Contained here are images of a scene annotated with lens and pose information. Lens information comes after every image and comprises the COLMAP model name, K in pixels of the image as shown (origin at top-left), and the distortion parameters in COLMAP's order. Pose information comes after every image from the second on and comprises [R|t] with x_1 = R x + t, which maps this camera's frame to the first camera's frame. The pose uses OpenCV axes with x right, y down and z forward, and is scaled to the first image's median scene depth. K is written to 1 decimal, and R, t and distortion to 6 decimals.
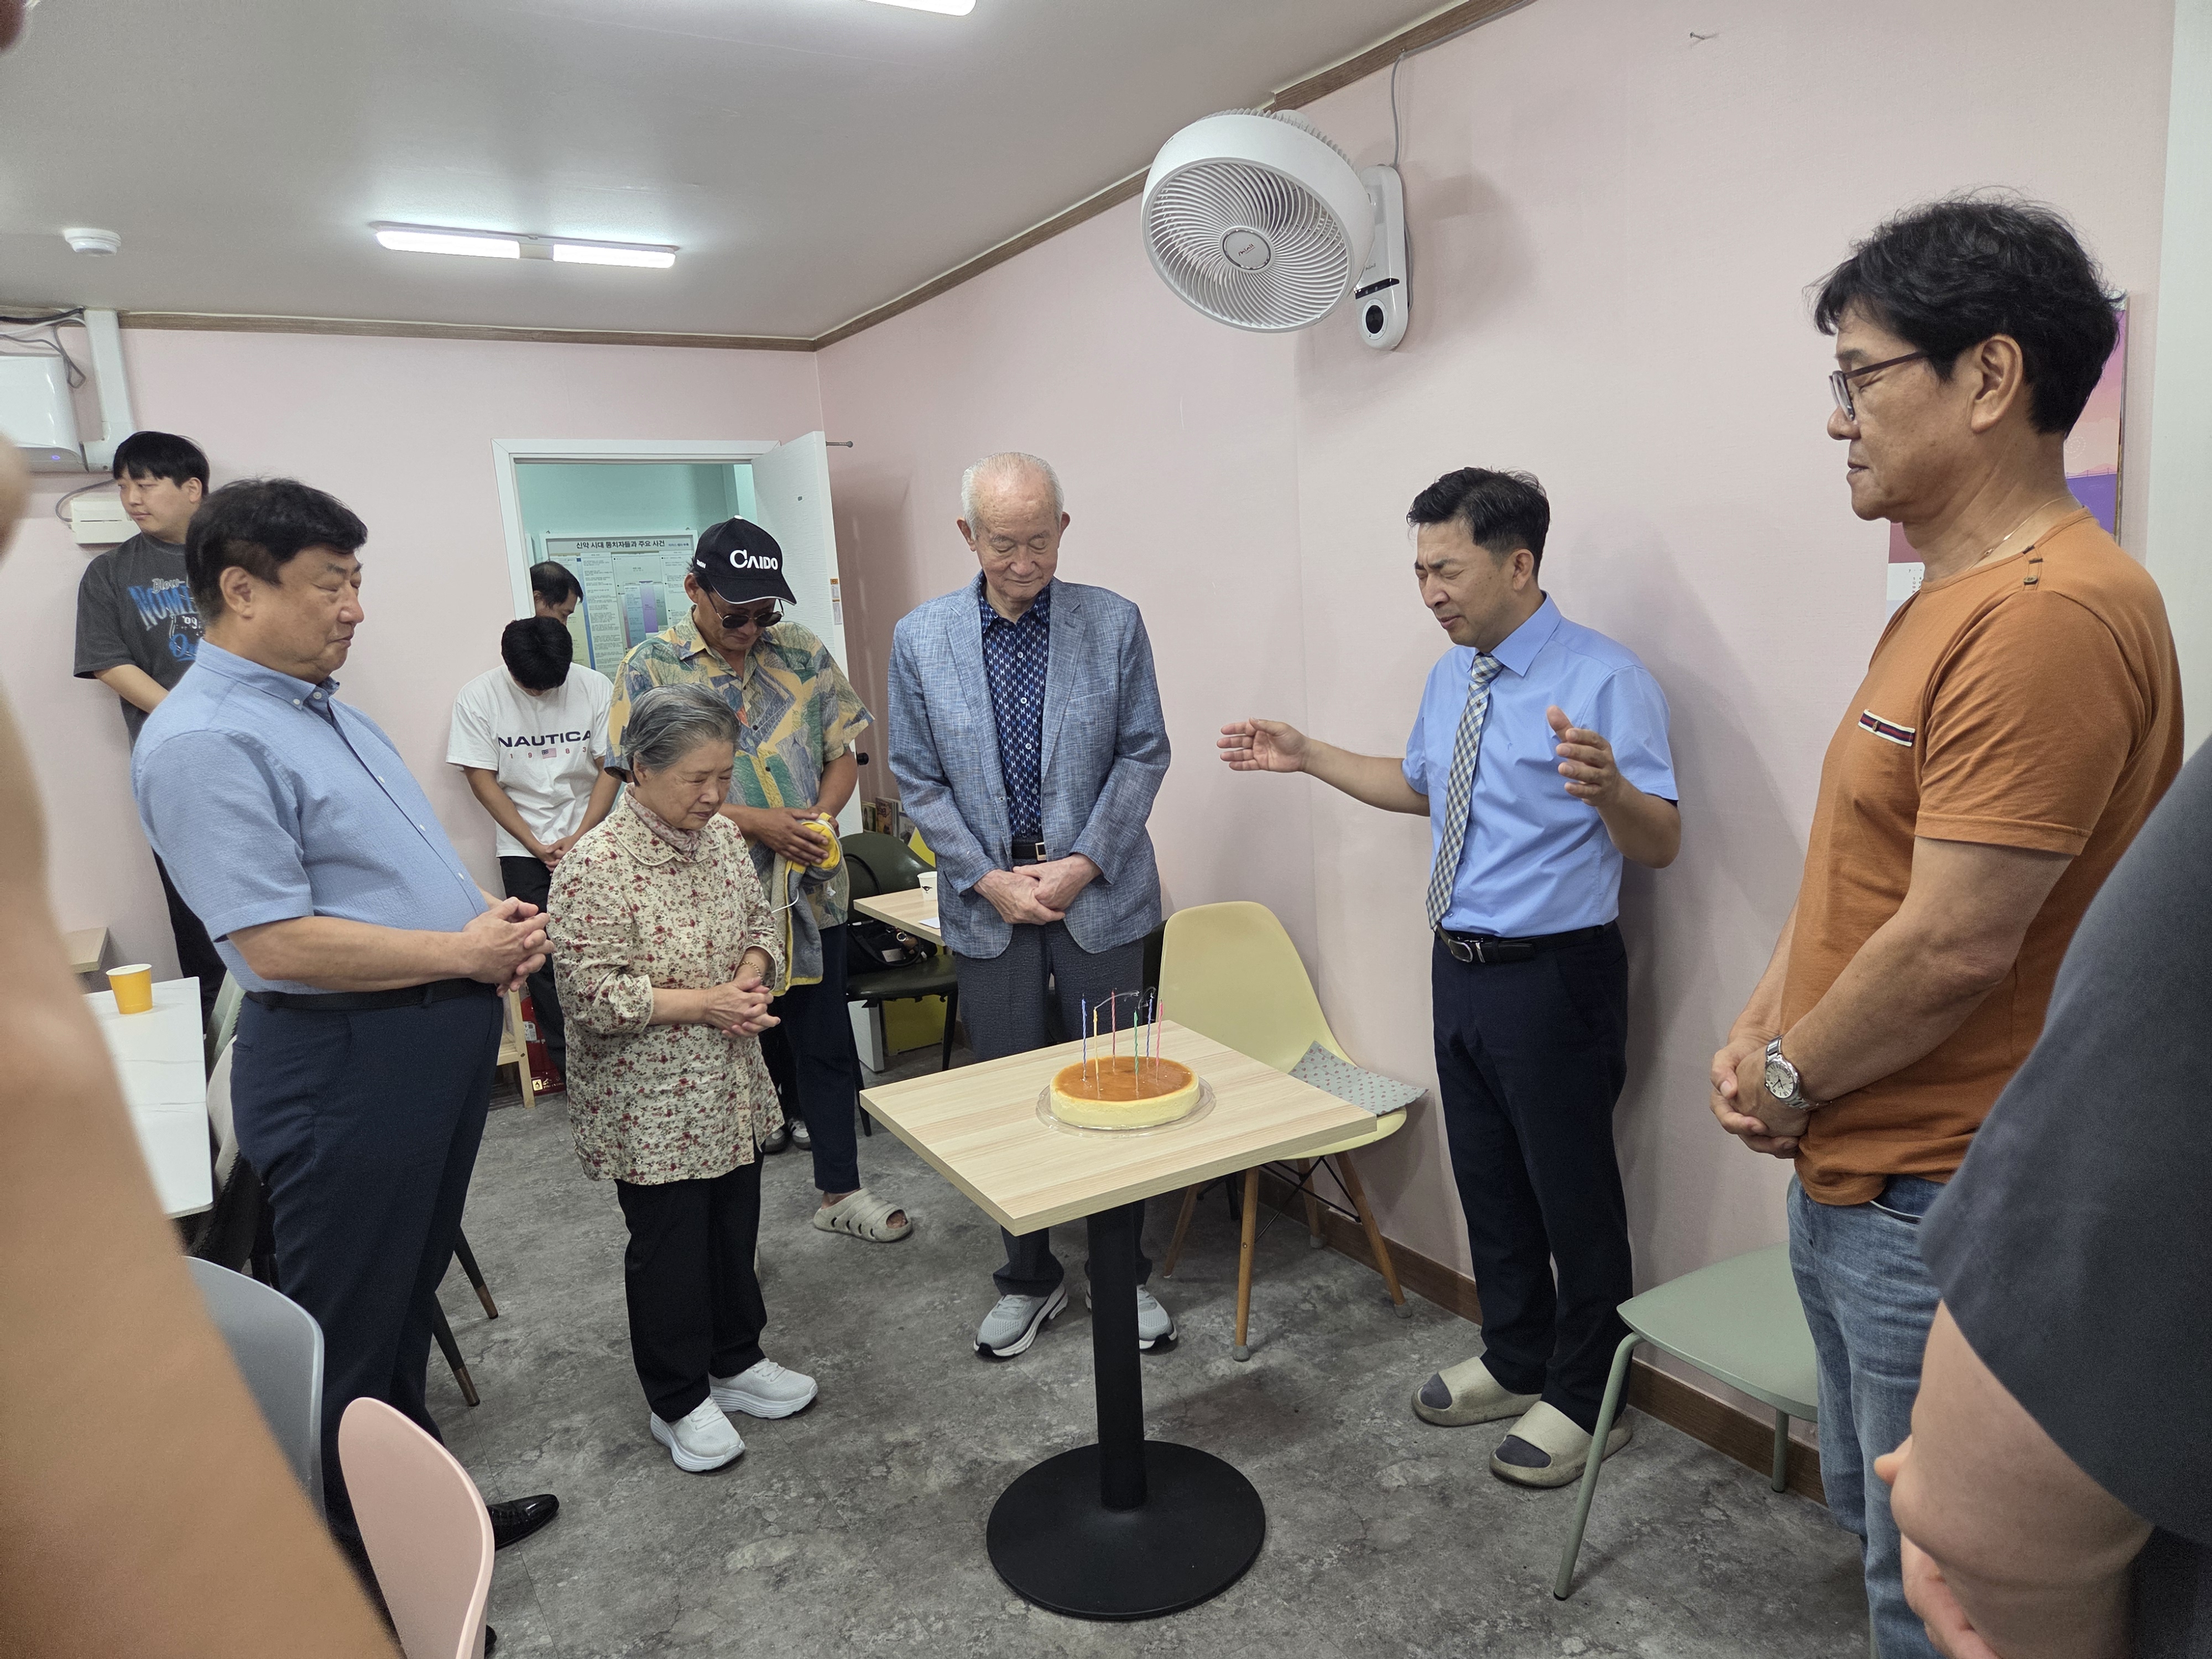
lens RADIAL K [[1502.0, 0, 1155.3], [0, 1502.0, 863.4], [0, 0, 1]] dist [-0.018863, 0.003337]
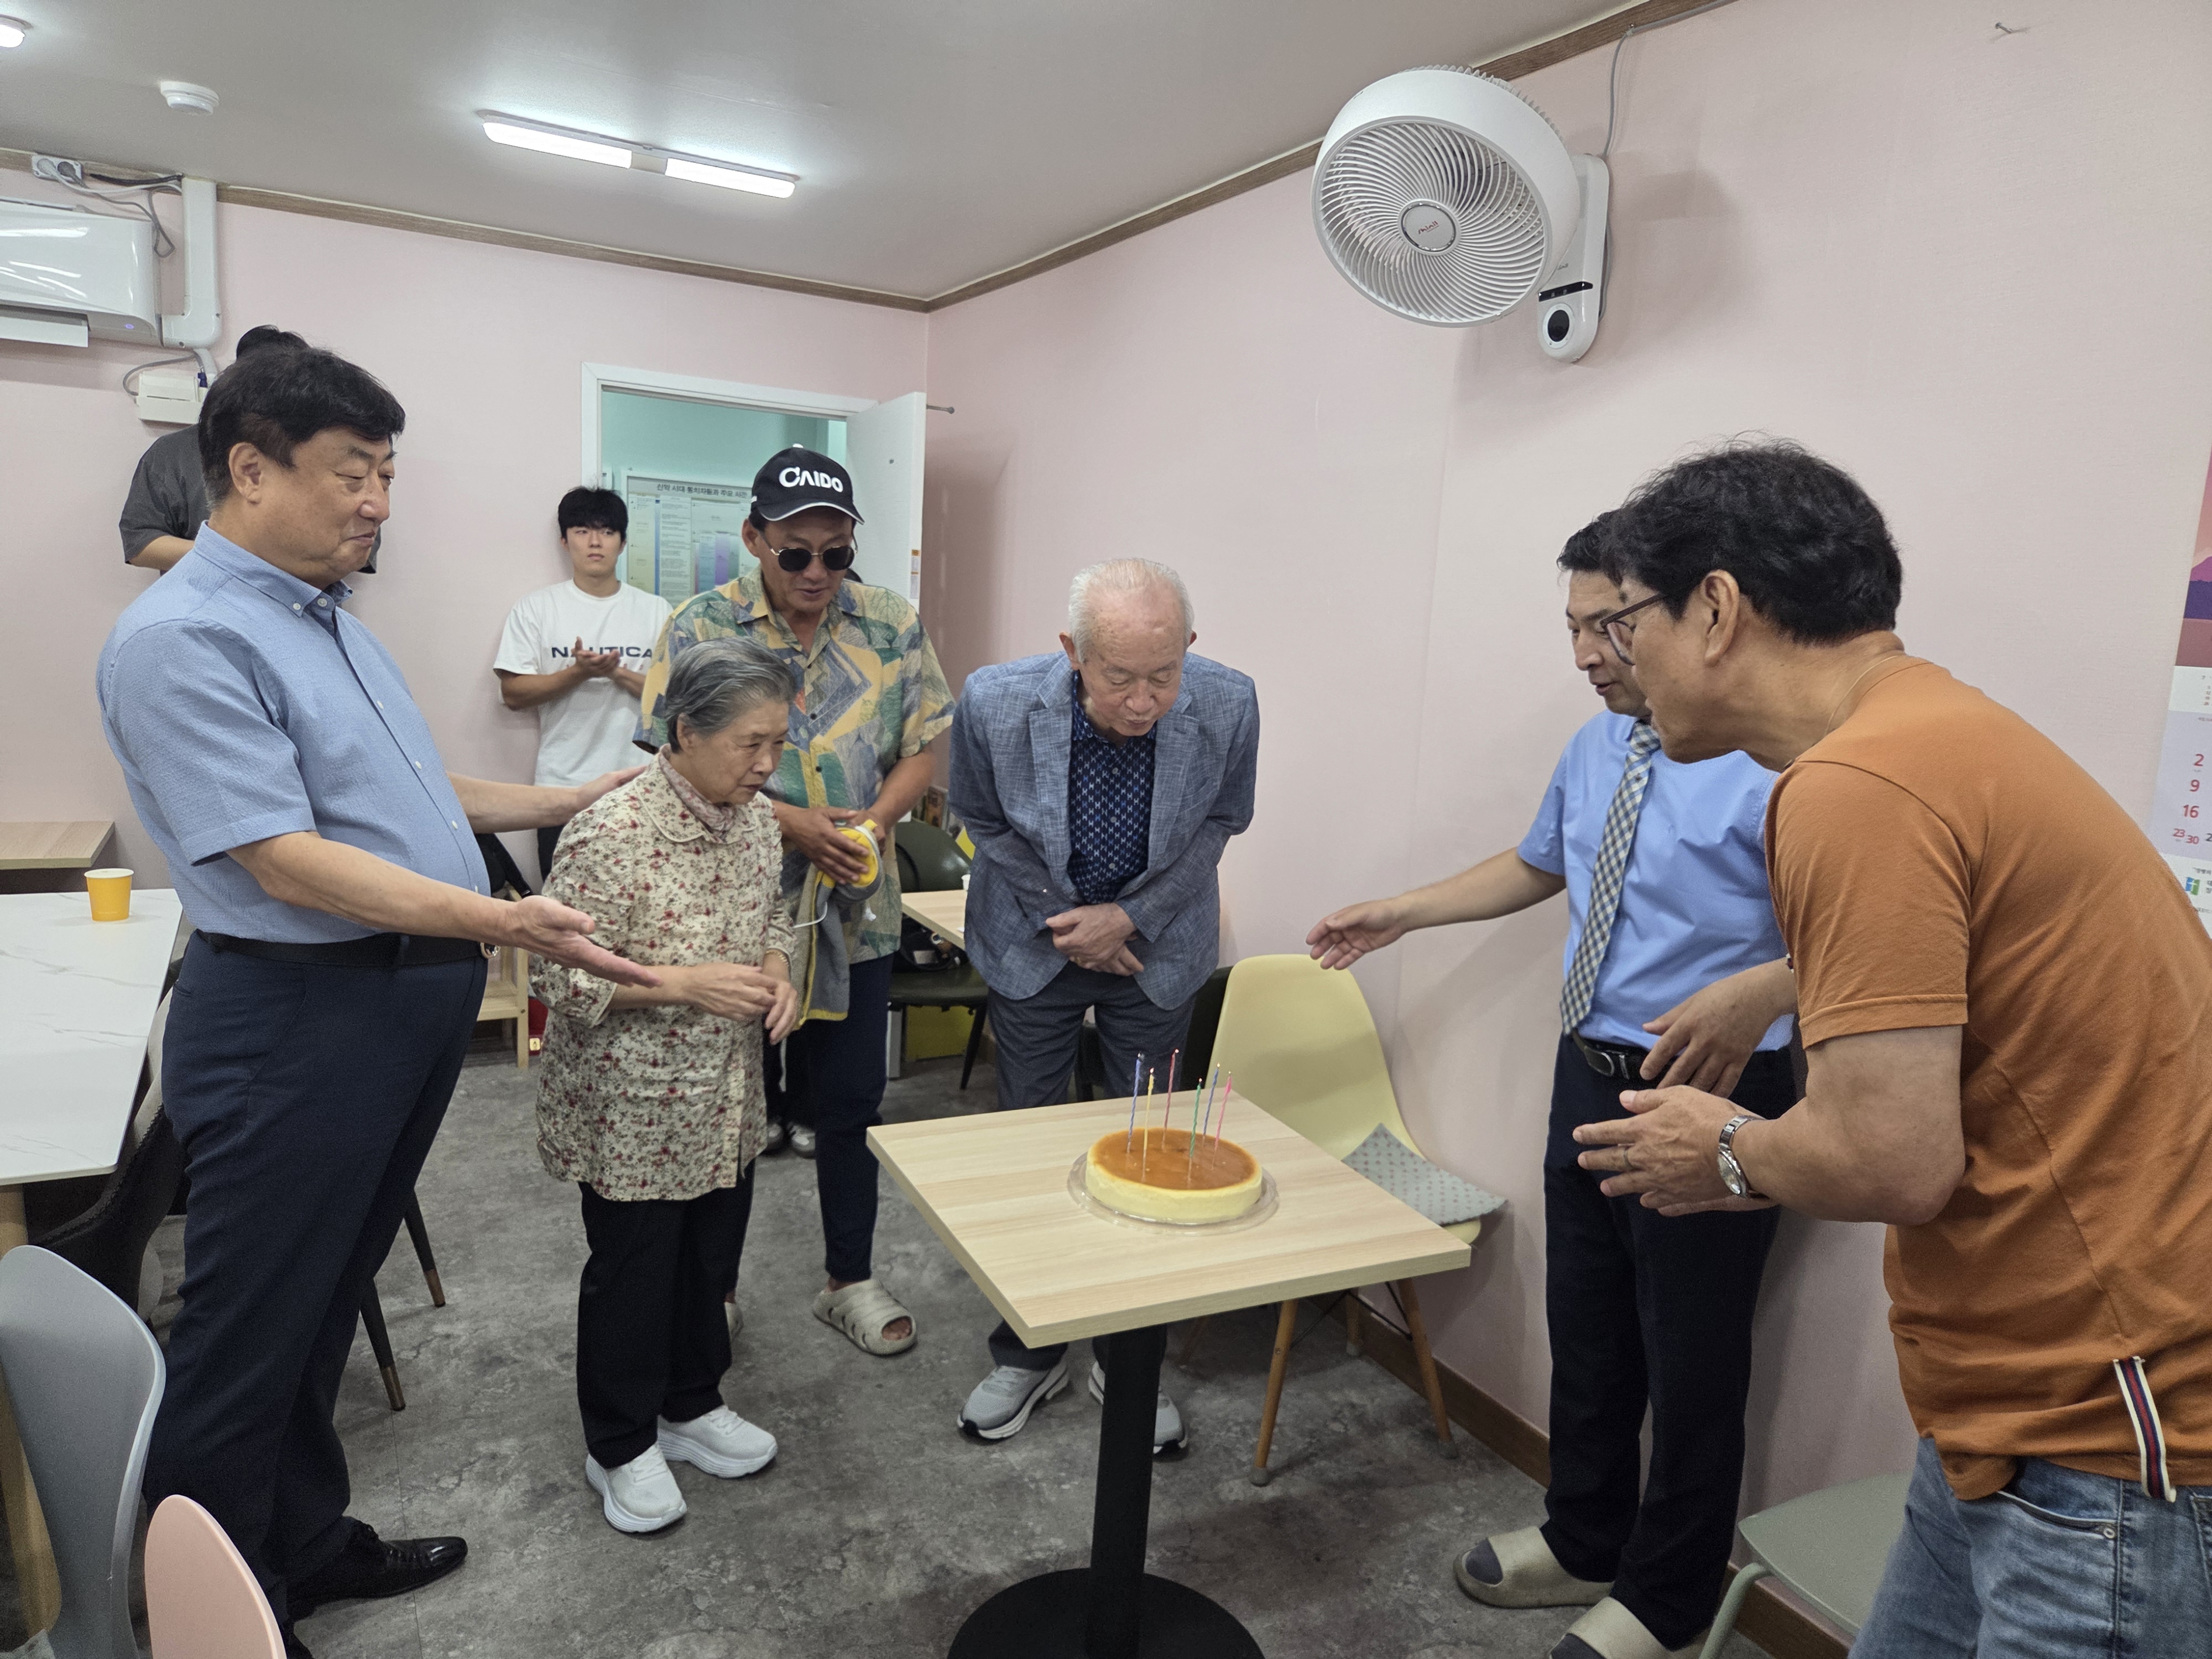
lens RADIAL K [[1502.0, 0, 1121.0], [0, 1502.0, 837.7], [0, 0, 1]] dist [-0.018863, 0.003337]
pose [[0.990417, 0.128244, -0.051259, -0.026566], [-0.129430, 0.991376, -0.020521, -0.013919], [0.048185, 0.026959, 0.998475, 0.122114]]
